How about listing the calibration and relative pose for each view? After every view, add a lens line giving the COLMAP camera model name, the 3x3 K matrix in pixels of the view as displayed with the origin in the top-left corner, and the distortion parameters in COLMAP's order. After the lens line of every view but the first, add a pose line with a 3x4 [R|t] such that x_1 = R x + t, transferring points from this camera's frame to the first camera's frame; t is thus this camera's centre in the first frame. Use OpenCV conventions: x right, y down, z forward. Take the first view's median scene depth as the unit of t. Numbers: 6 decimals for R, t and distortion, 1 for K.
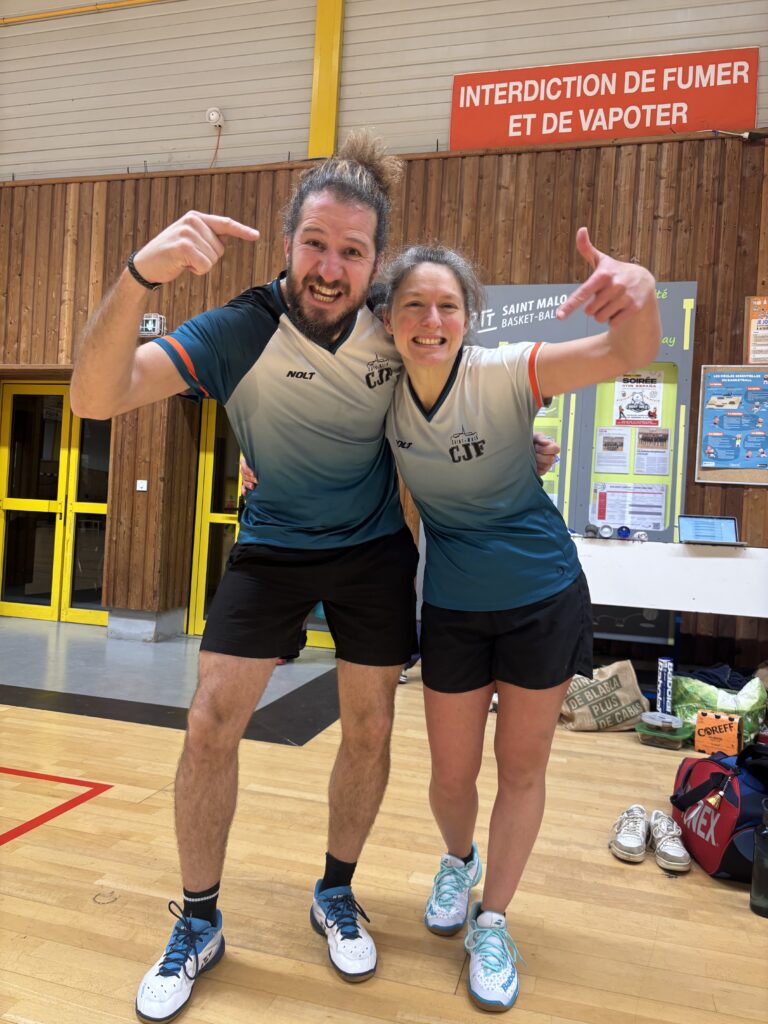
lens RADIAL K [[762.5, 0, 384.0], [0, 762.5, 512.0], [0, 0, 1]] dist [0.066627, -0.083535]
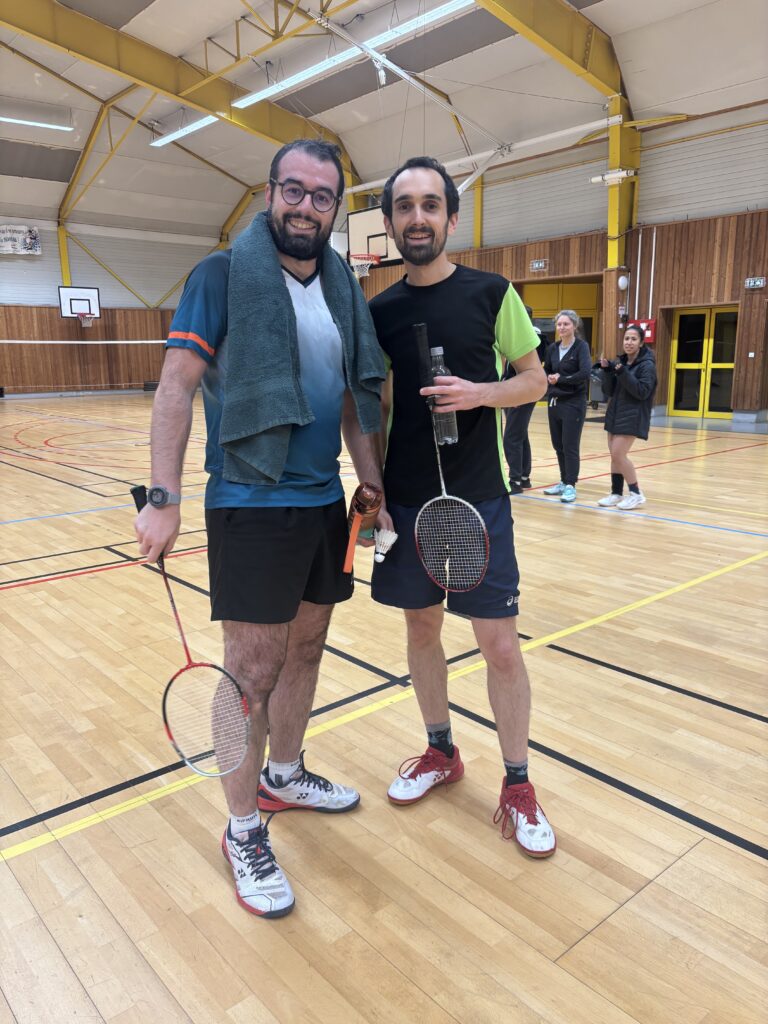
lens RADIAL K [[762.5, 0, 384.0], [0, 762.5, 512.0], [0, 0, 1]] dist [0.066627, -0.083535]
pose [[0.832150, 0.048459, -0.552430, 0.063637], [0.060617, 0.982257, 0.177474, -0.047101], [0.551228, -0.181172, 0.814447, -1.497093]]
